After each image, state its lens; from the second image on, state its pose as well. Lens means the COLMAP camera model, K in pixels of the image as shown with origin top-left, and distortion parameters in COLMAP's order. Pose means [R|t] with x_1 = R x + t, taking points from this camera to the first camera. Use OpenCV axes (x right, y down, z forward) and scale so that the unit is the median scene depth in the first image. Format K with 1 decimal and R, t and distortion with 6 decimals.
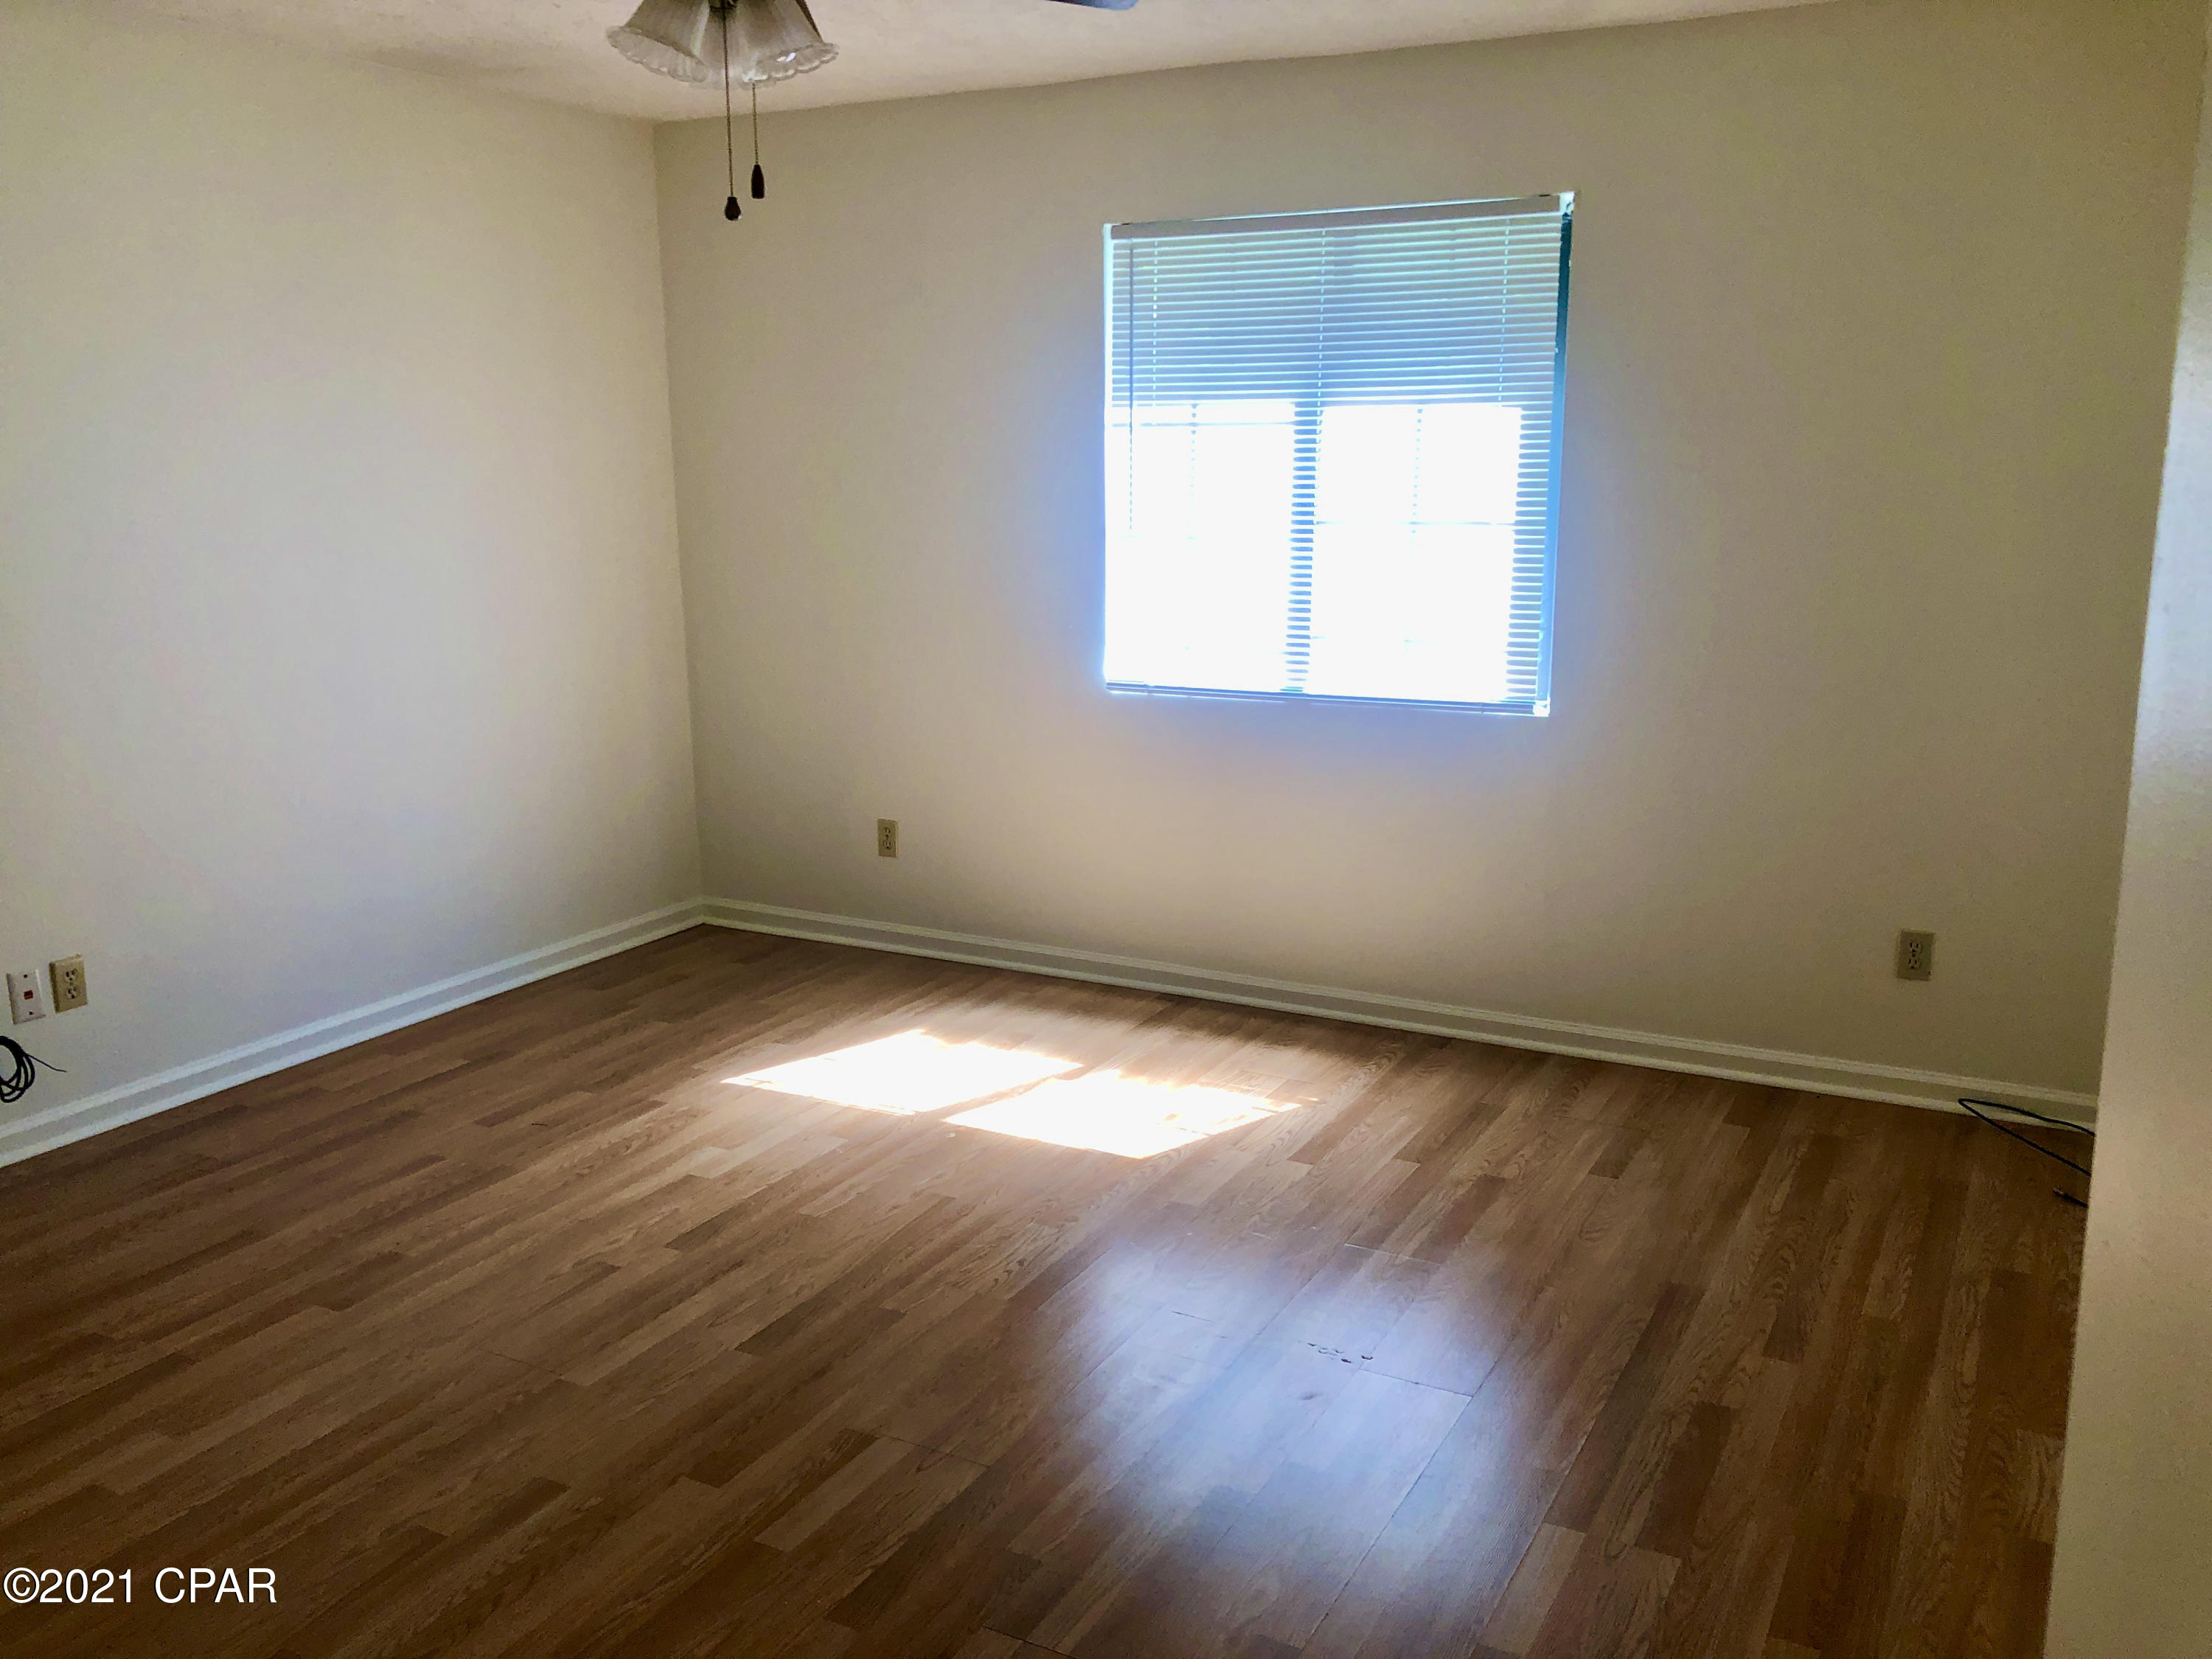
lens RADIAL K [[1835.1, 0, 1106.0], [0, 1835.1, 829.5], [0, 0, 1]] dist [0.184692, -0.746381]
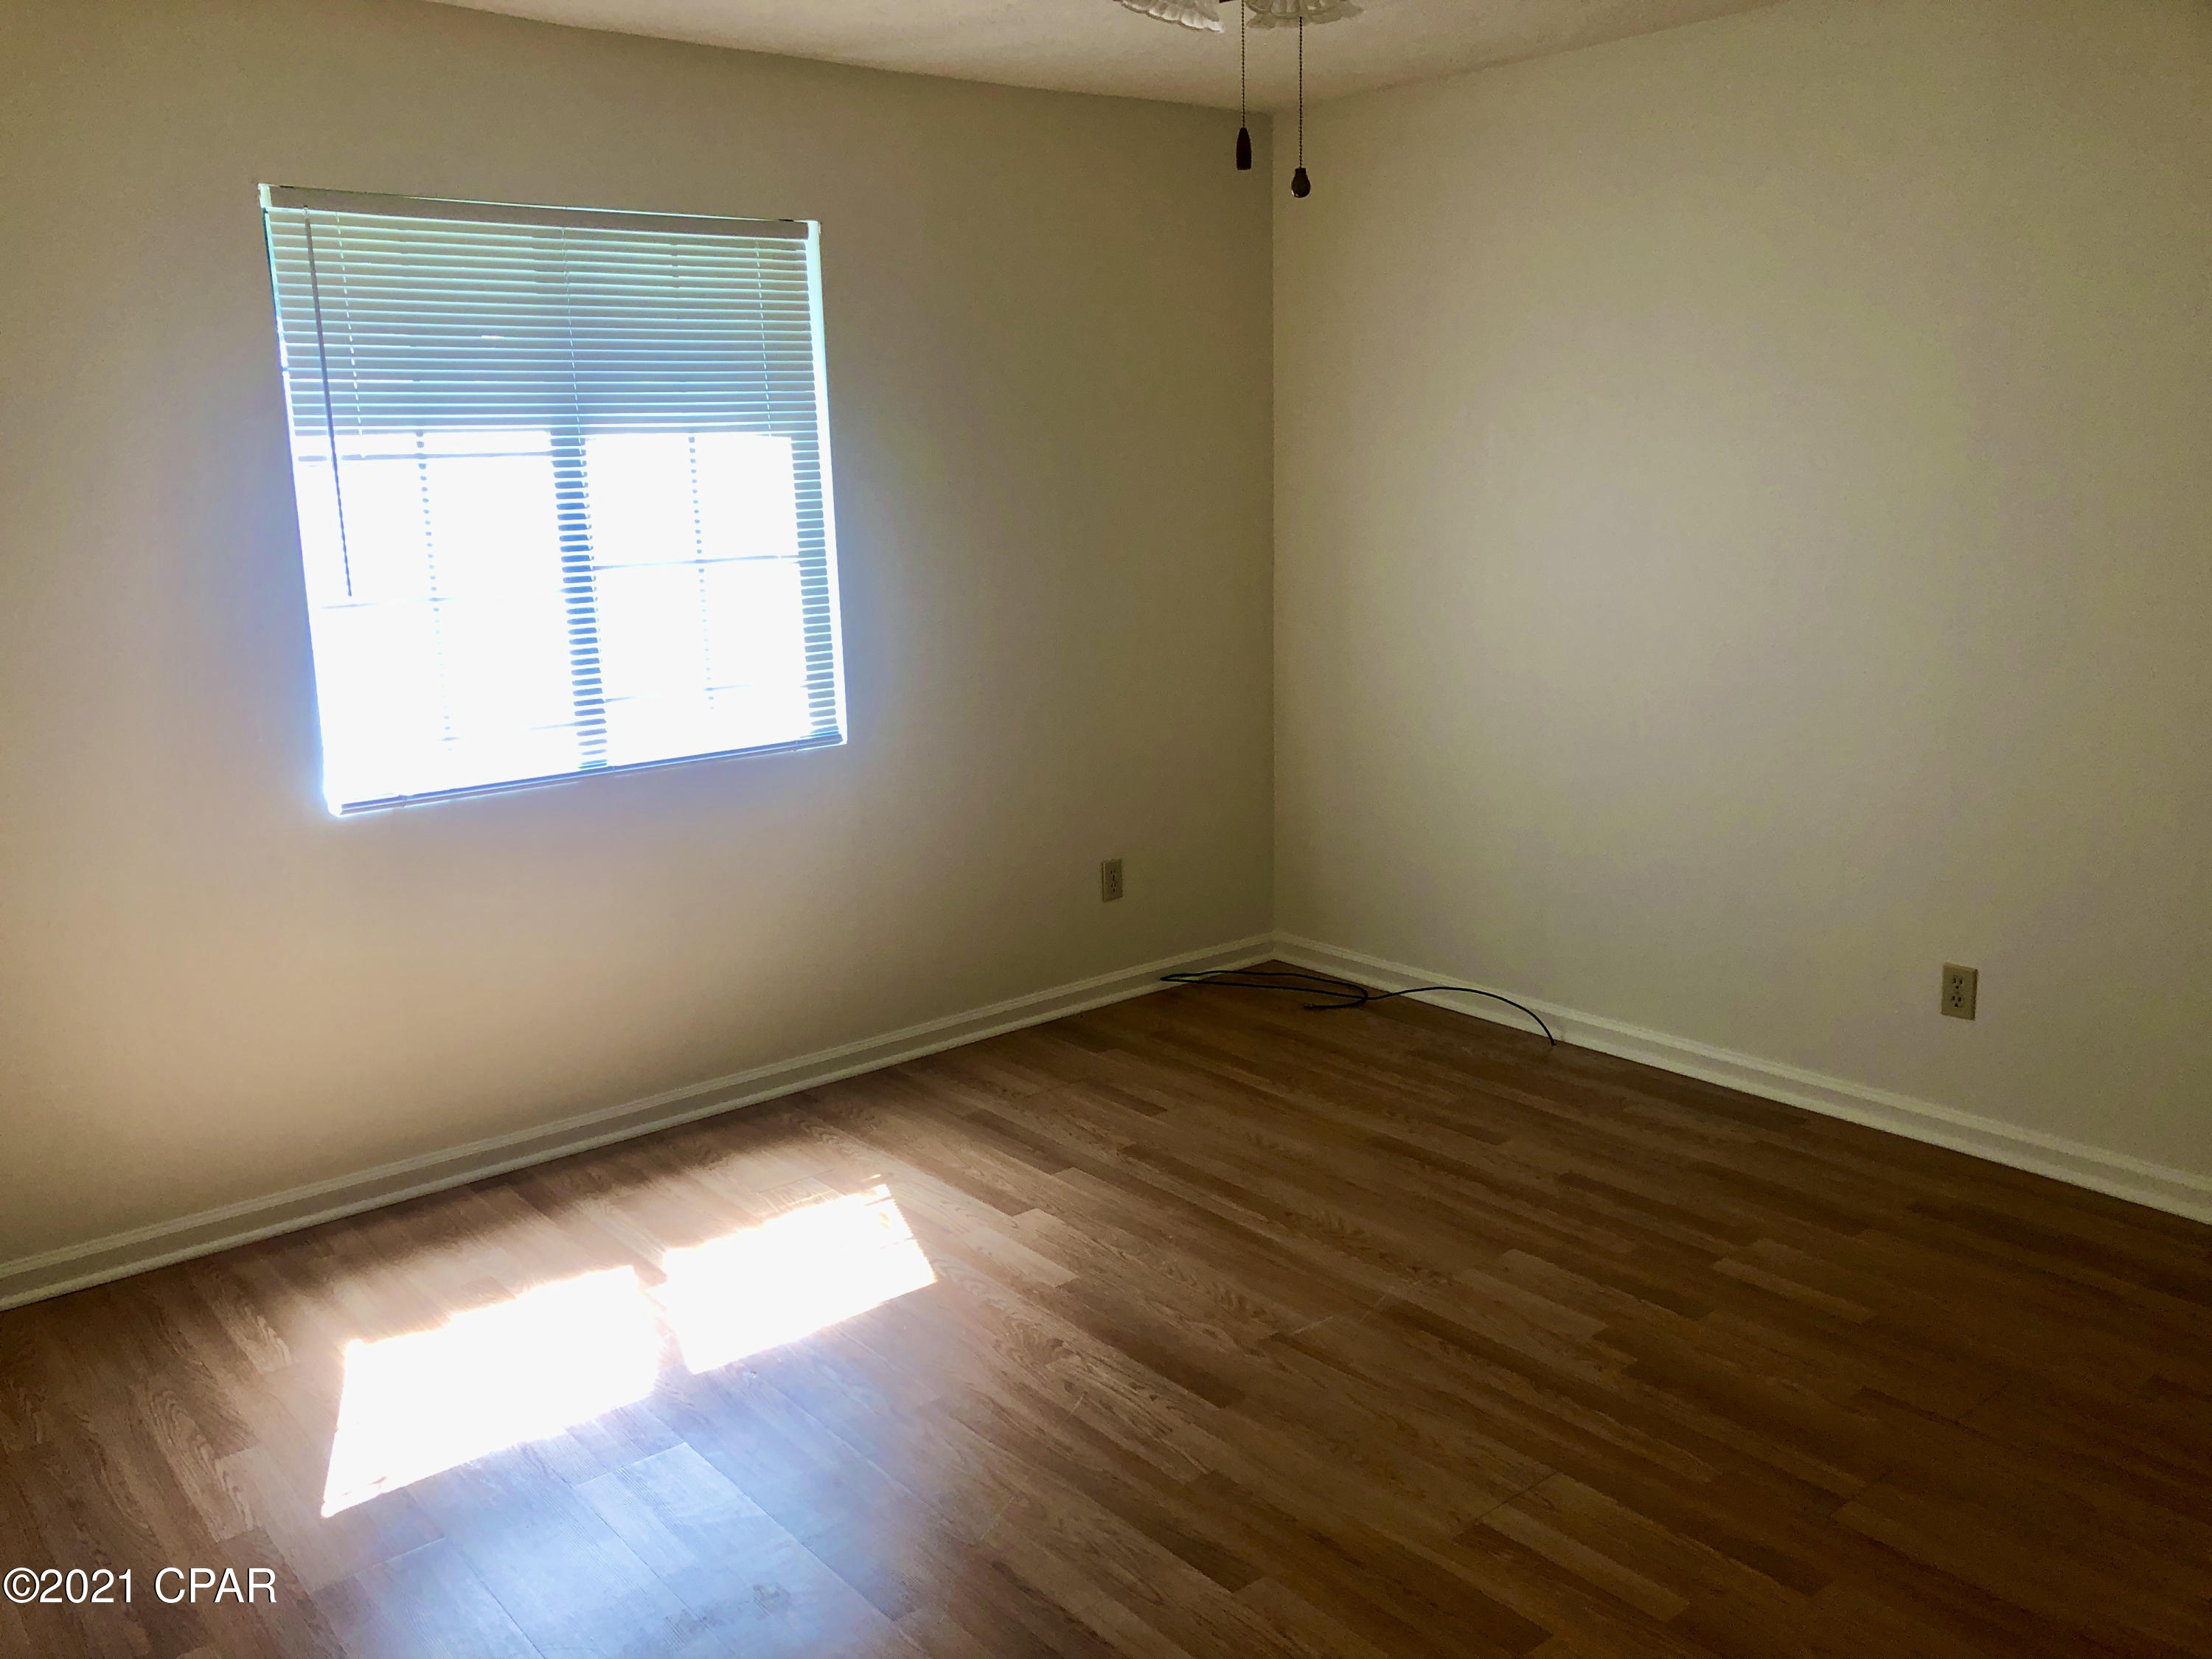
lens RADIAL K [[1832.5, 0, 1106.0], [0, 1832.5, 829.5], [0, 0, 1]] dist [0.056822, -0.100472]
pose [[0.366648, -0.193395, 0.910037, -0.609424], [0.212972, 0.969630, 0.120254, -0.102159], [-0.905655, 0.149722, 0.396701, 0.470182]]
